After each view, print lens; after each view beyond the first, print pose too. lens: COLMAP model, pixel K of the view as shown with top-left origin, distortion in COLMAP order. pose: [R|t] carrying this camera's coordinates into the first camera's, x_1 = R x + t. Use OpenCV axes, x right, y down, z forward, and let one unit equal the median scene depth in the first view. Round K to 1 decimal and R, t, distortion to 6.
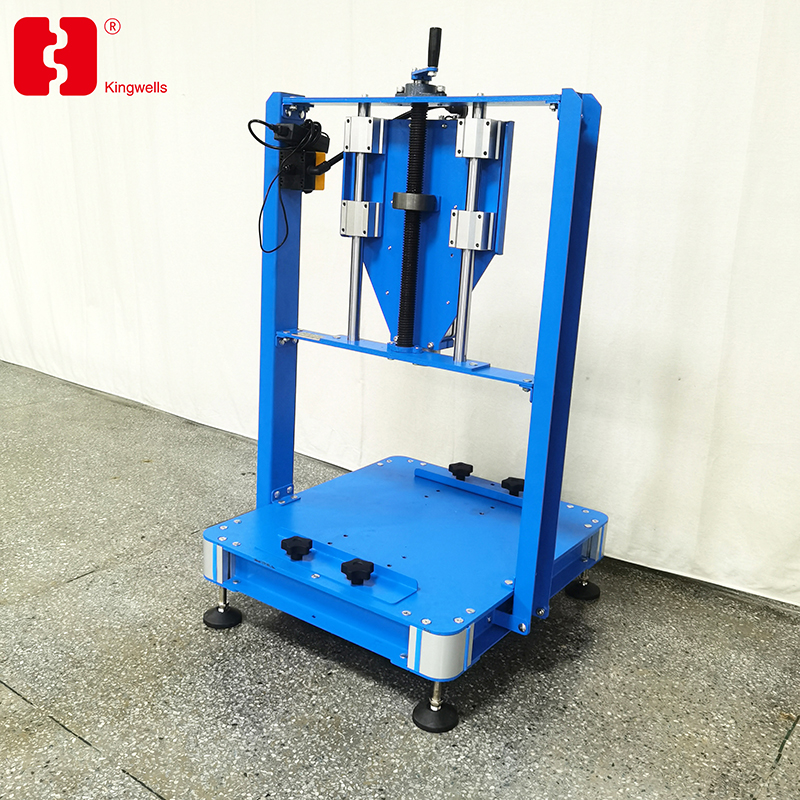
lens RADIAL K [[851.2, 0, 368.5], [0, 851.2, 370.1], [0, 0, 1]] dist [0.018045, 0.024314]
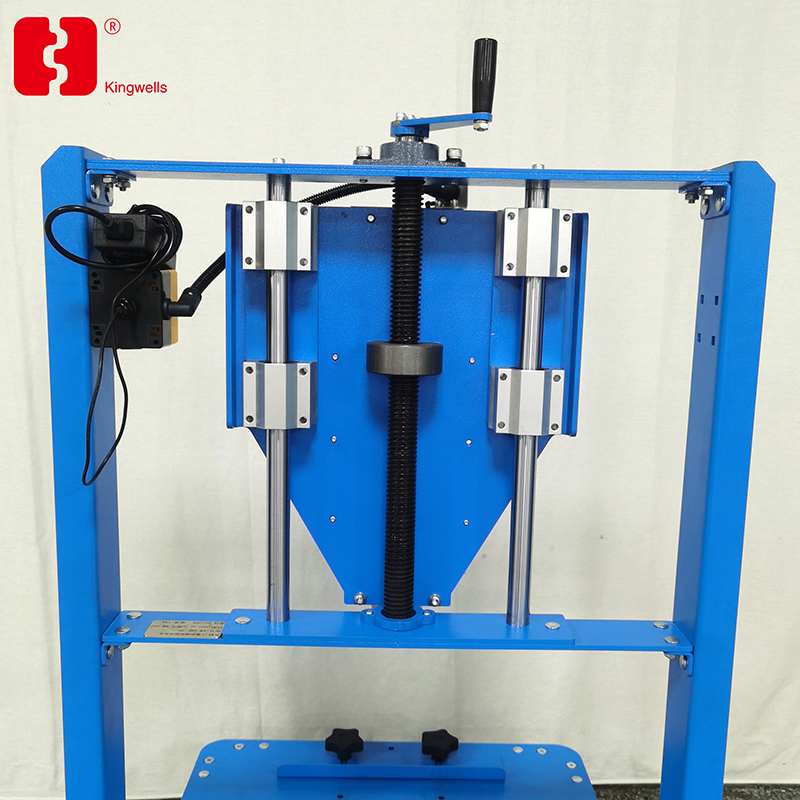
lens RADIAL K [[866.4, 0, 400.0], [0, 866.4, 400.0], [0, 0, 1]] dist [-0.000253, 0.000599]
pose [[0.795062, -0.126461, 0.593198, -0.269798], [0.157640, 0.987496, -0.000765, -0.165856], [-0.585684, 0.094120, 0.805056, 0.545383]]
